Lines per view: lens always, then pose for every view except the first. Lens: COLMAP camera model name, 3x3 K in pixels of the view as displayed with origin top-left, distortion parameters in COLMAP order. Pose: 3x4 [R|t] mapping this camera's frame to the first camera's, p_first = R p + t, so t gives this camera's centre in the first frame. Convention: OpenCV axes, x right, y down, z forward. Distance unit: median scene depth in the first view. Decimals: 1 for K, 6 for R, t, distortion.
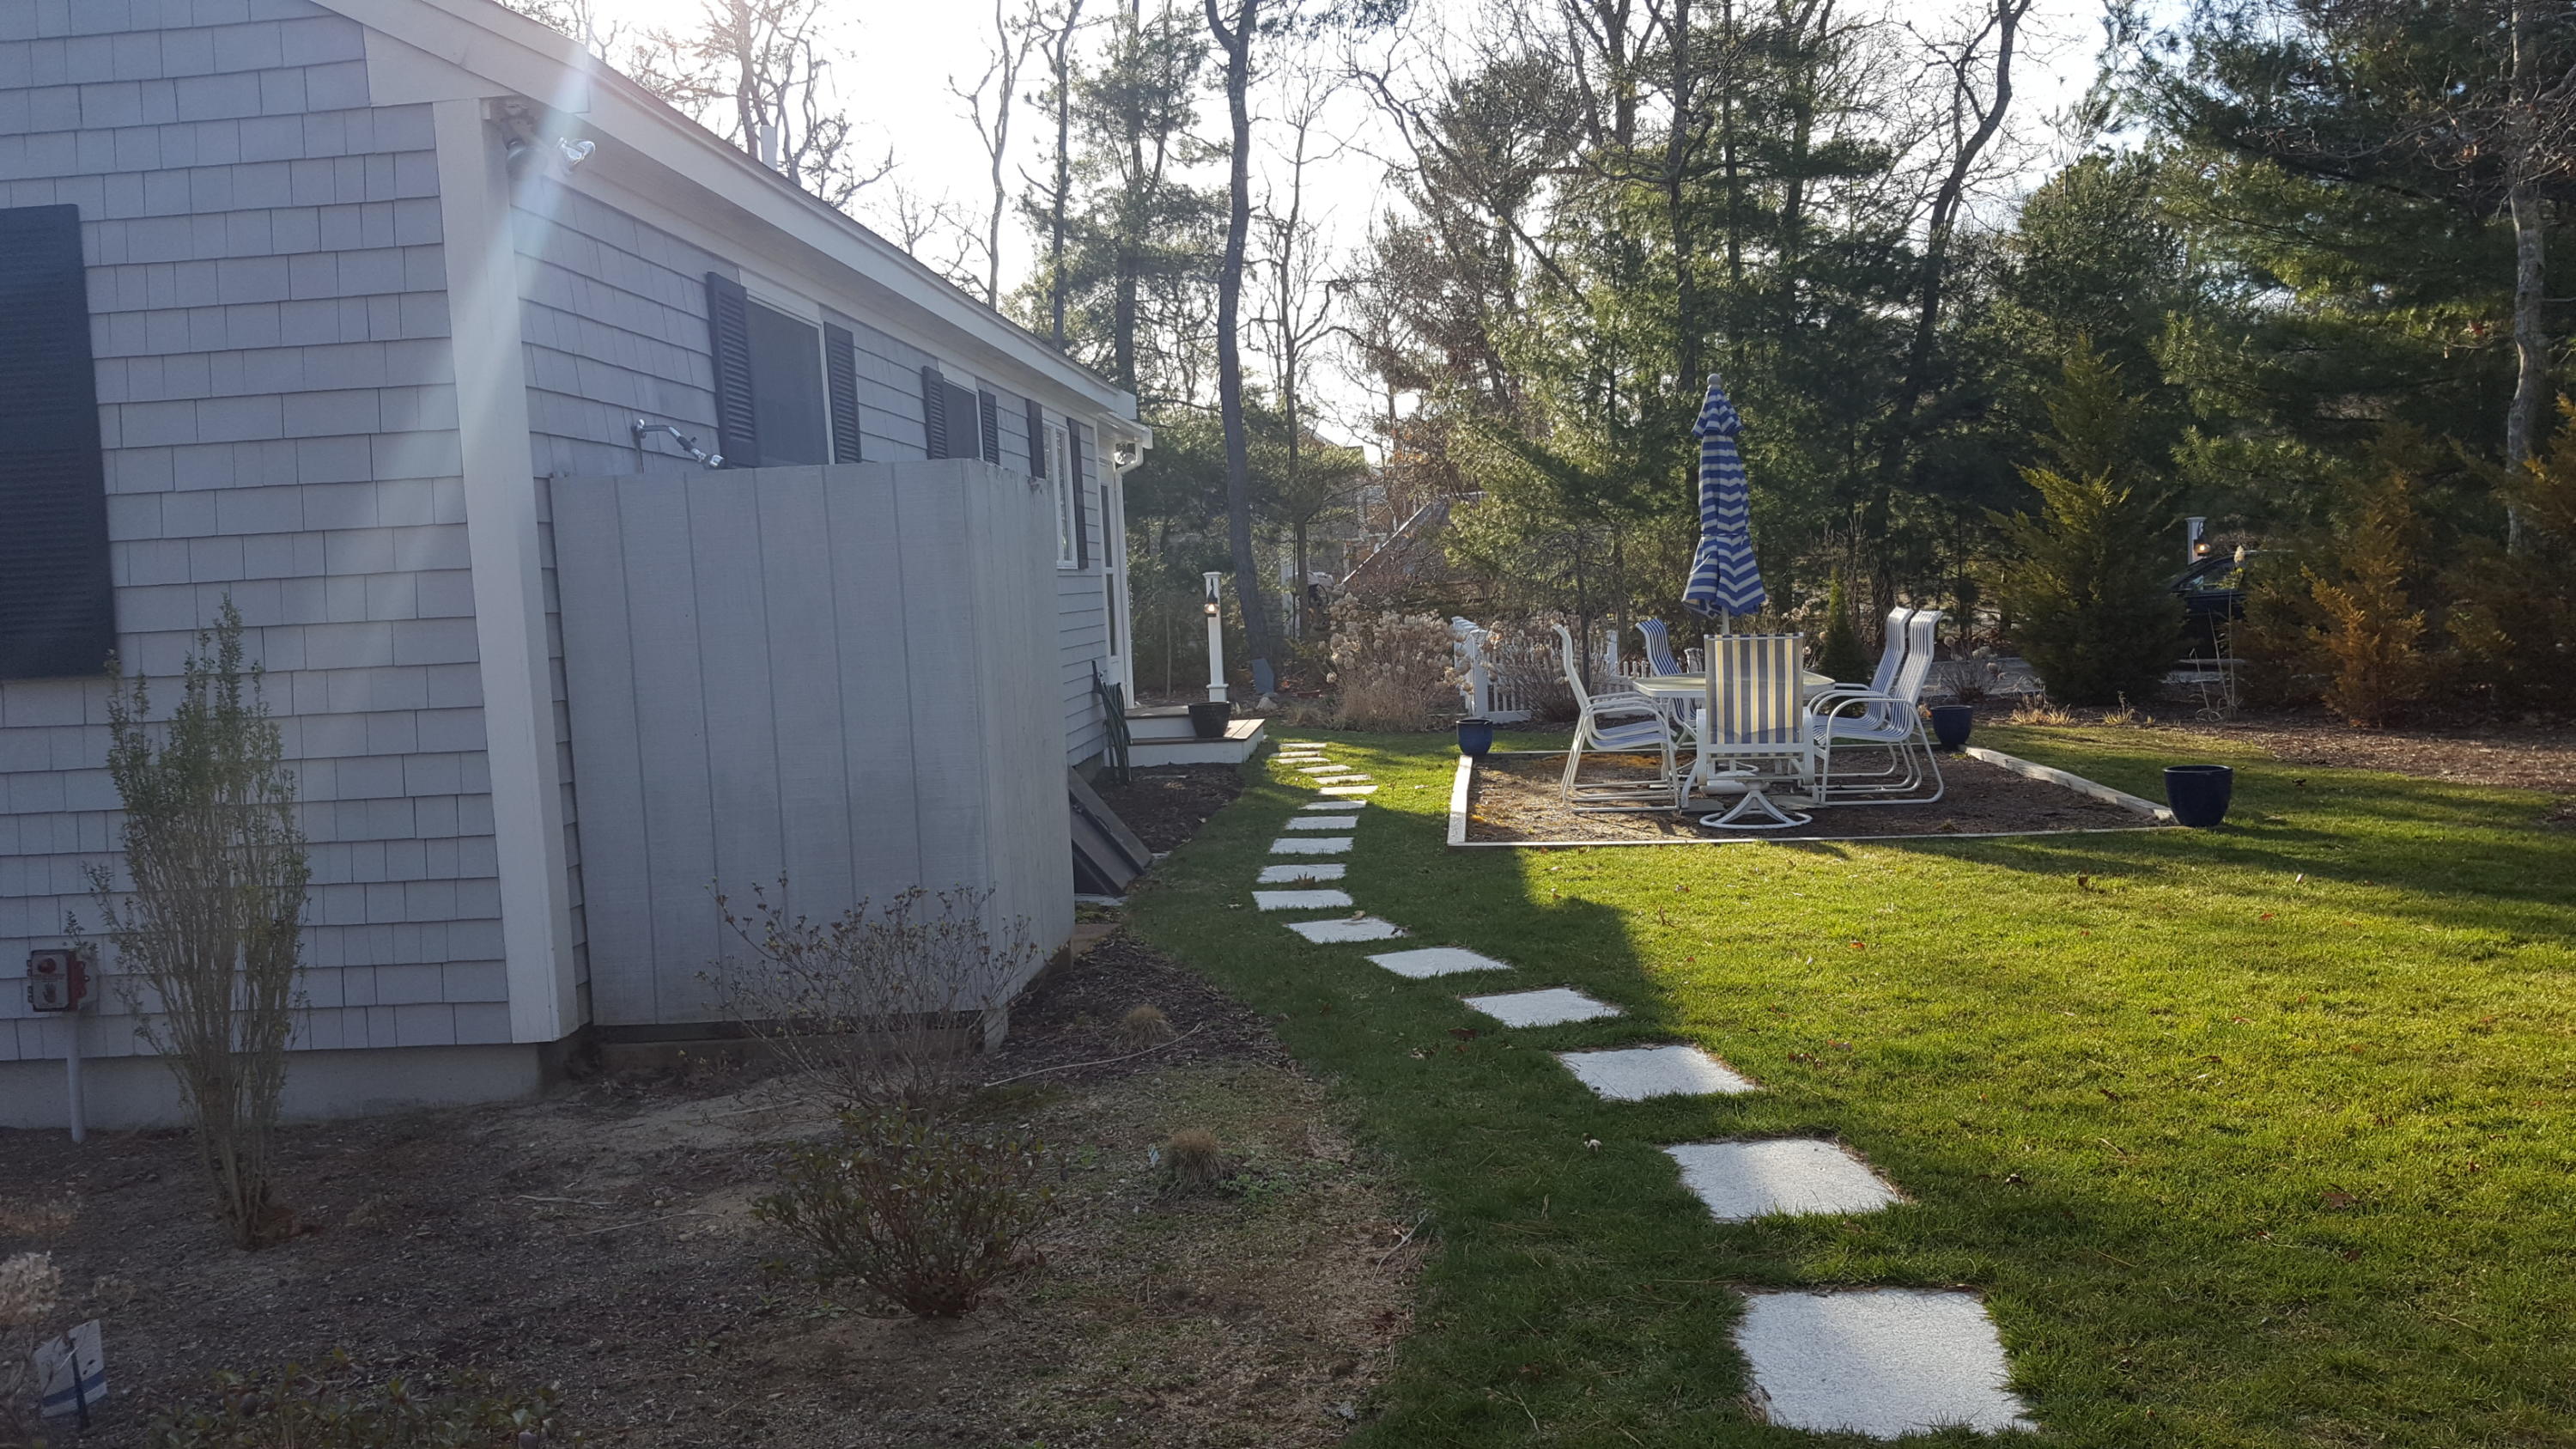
lens RADIAL K [[2135.2, 0, 1280.0], [0, 2135.2, 785.6], [0, 0, 1]] dist [0.170742, -0.387894]
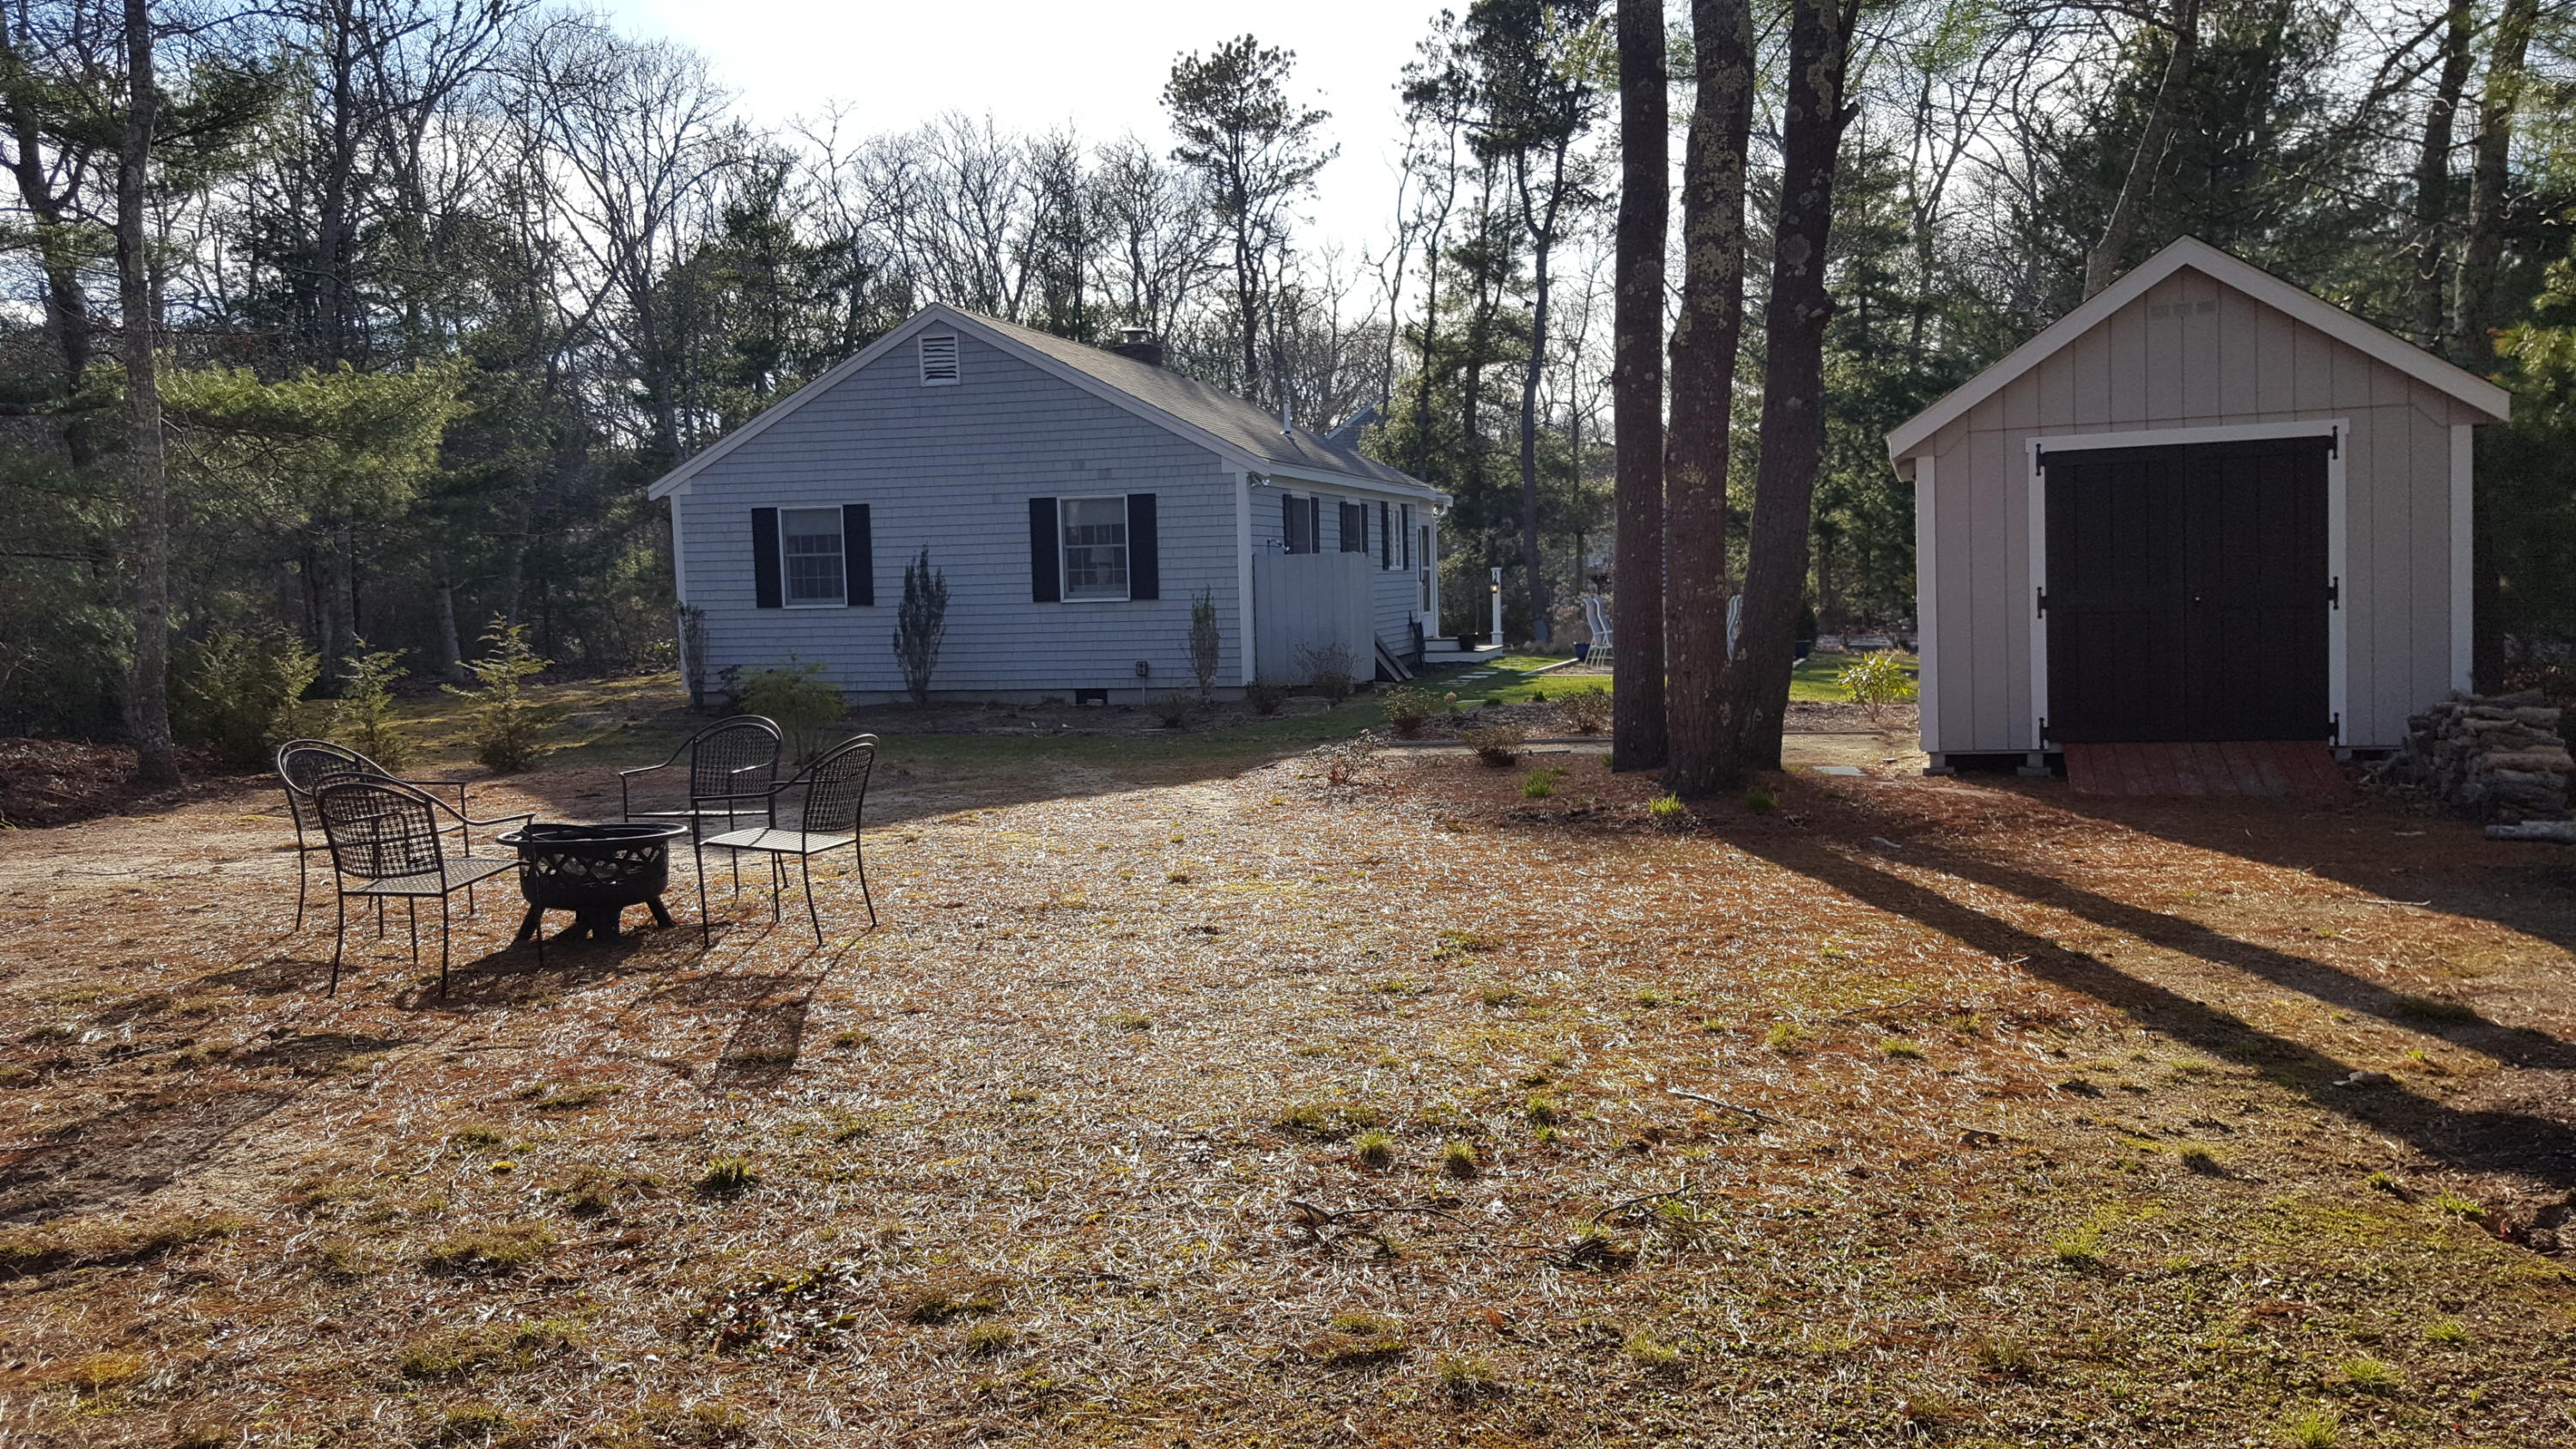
lens RADIAL K [[2135.2, 0, 1280.0], [0, 2135.2, 785.6], [0, 0, 1]] dist [0.170742, -0.387894]
pose [[0.982088, 0.042848, -0.183484, 0.097626], [-0.040617, 0.999048, 0.015902, 0.046394], [0.183990, -0.008164, 0.982894, -0.602915]]
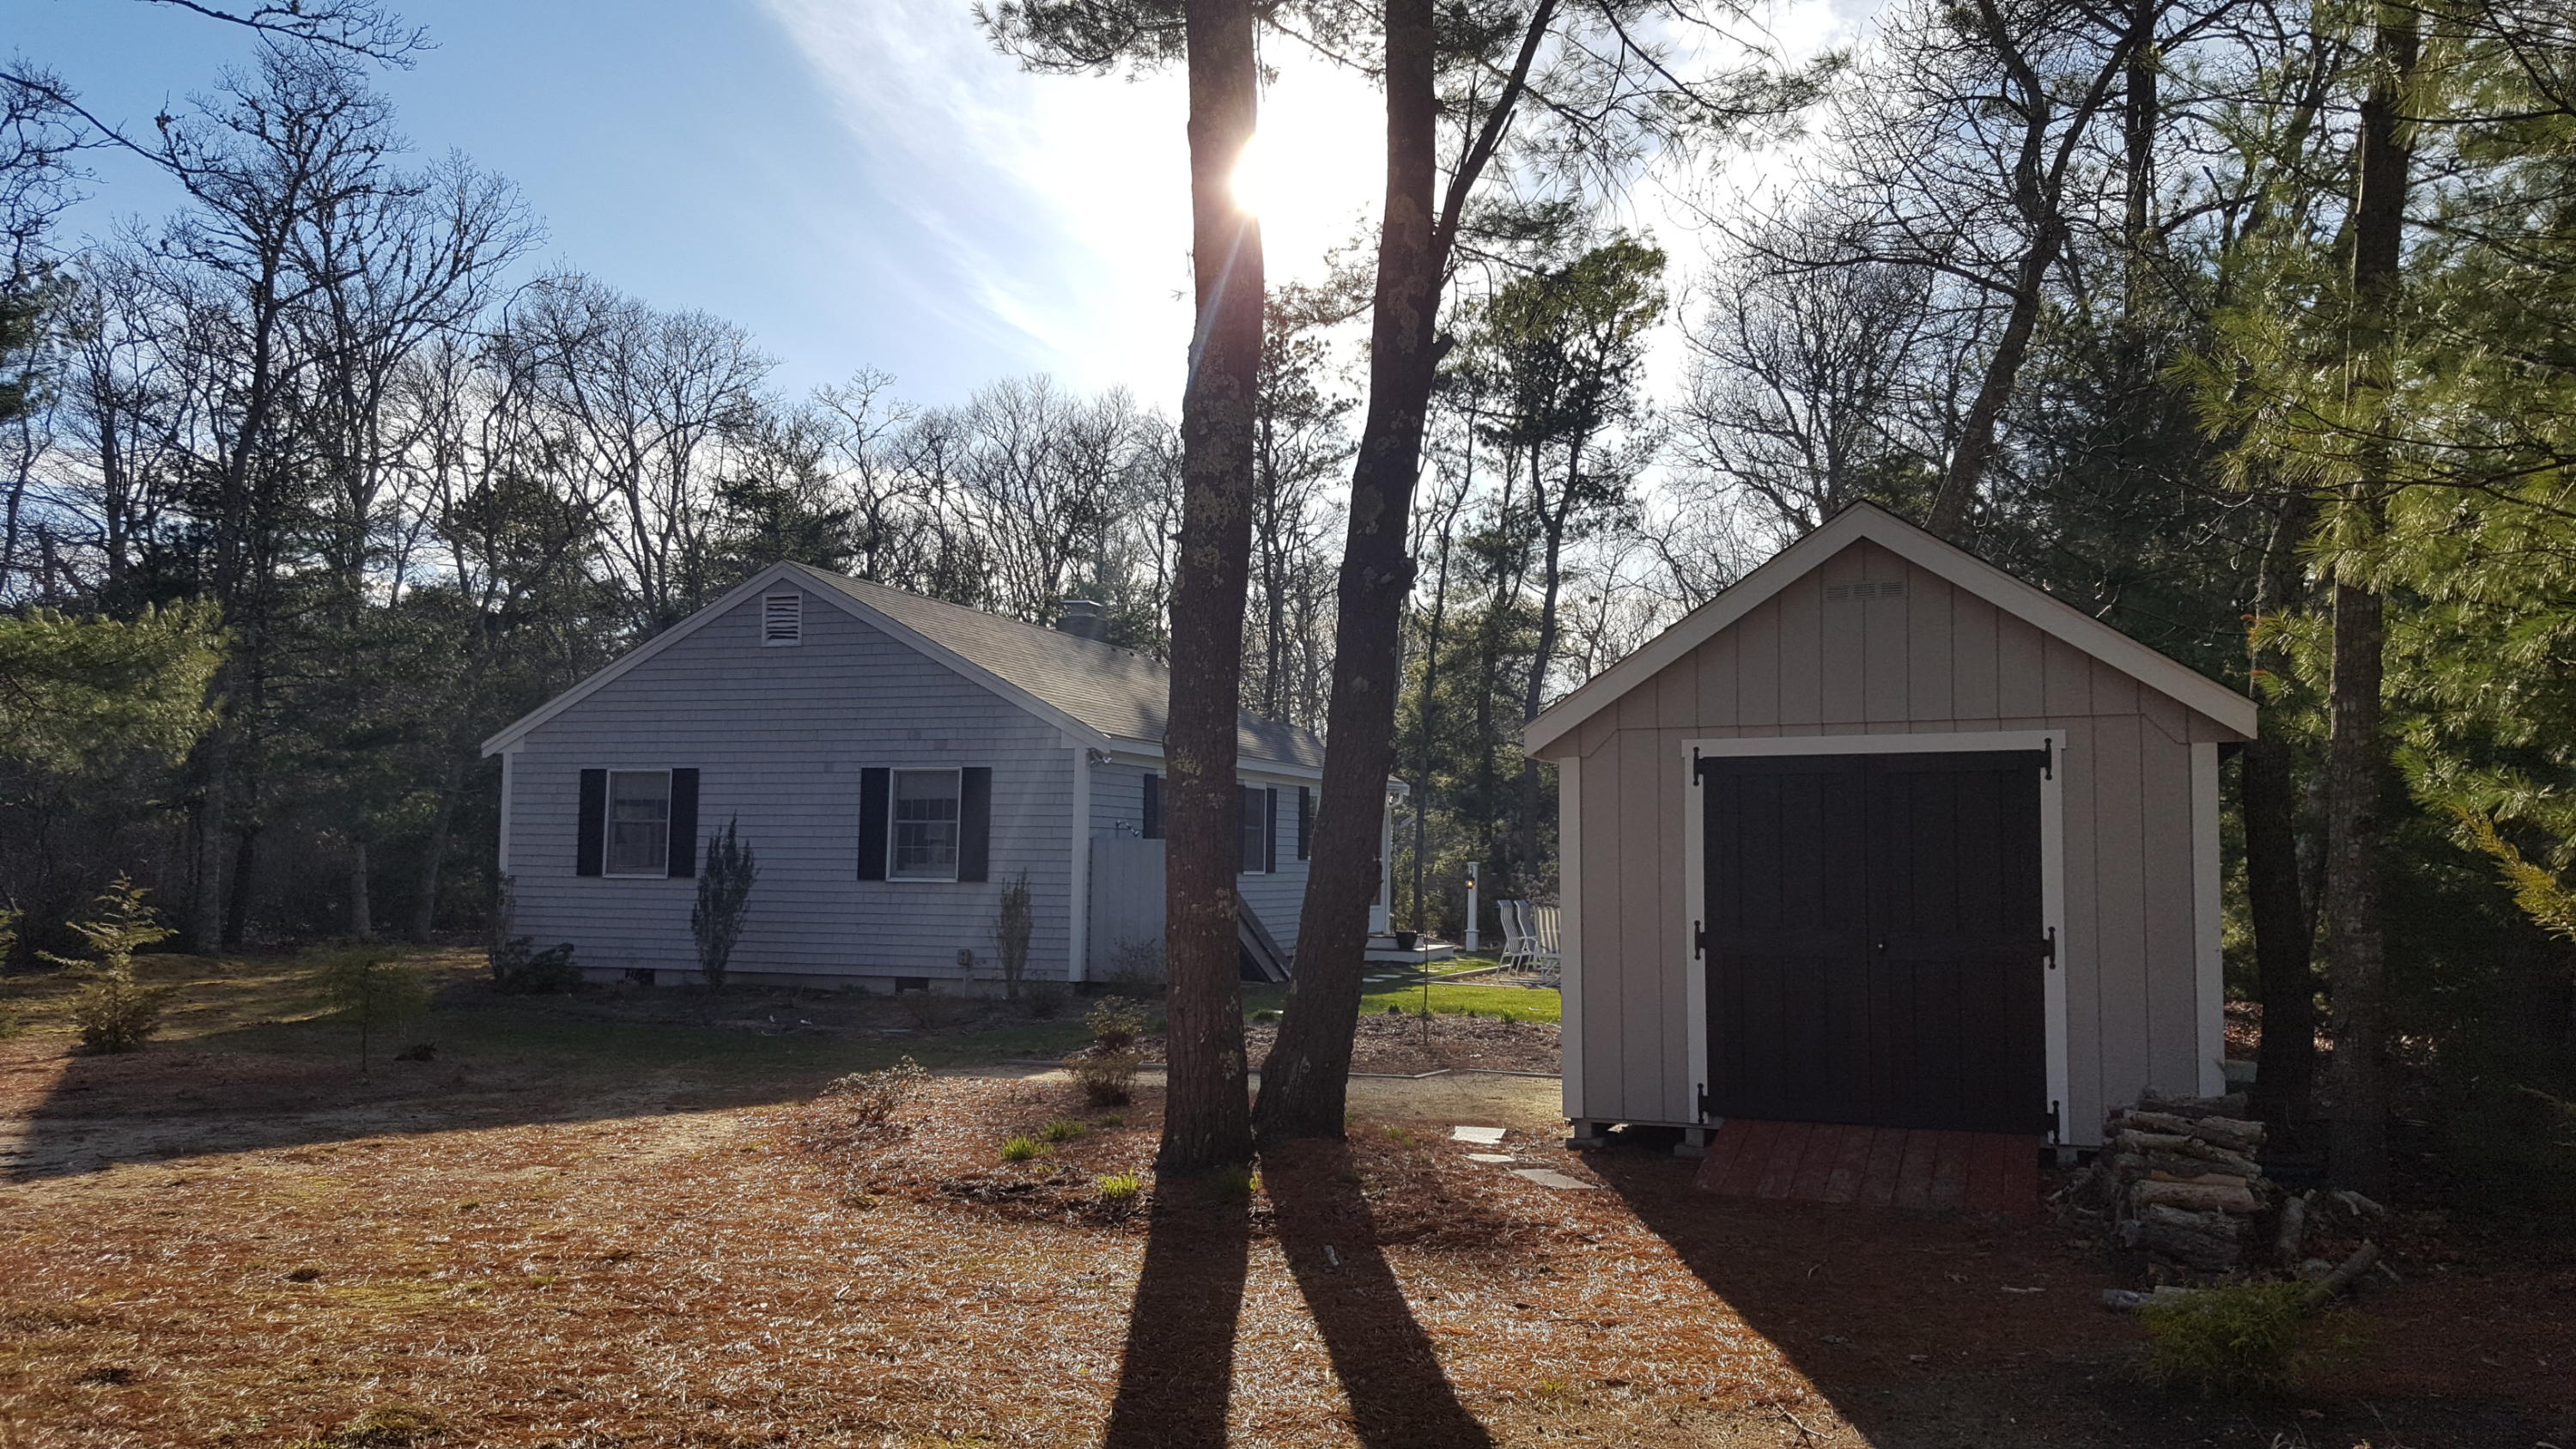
lens RADIAL K [[2135.2, 0, 1280.0], [0, 2135.2, 785.6], [0, 0, 1]] dist [0.170742, -0.387894]
pose [[0.966030, 0.057287, -0.252002, 0.183506], [-0.087567, 0.989997, -0.110627, 0.030782], [0.243144, 0.128936, 0.961383, -0.506562]]
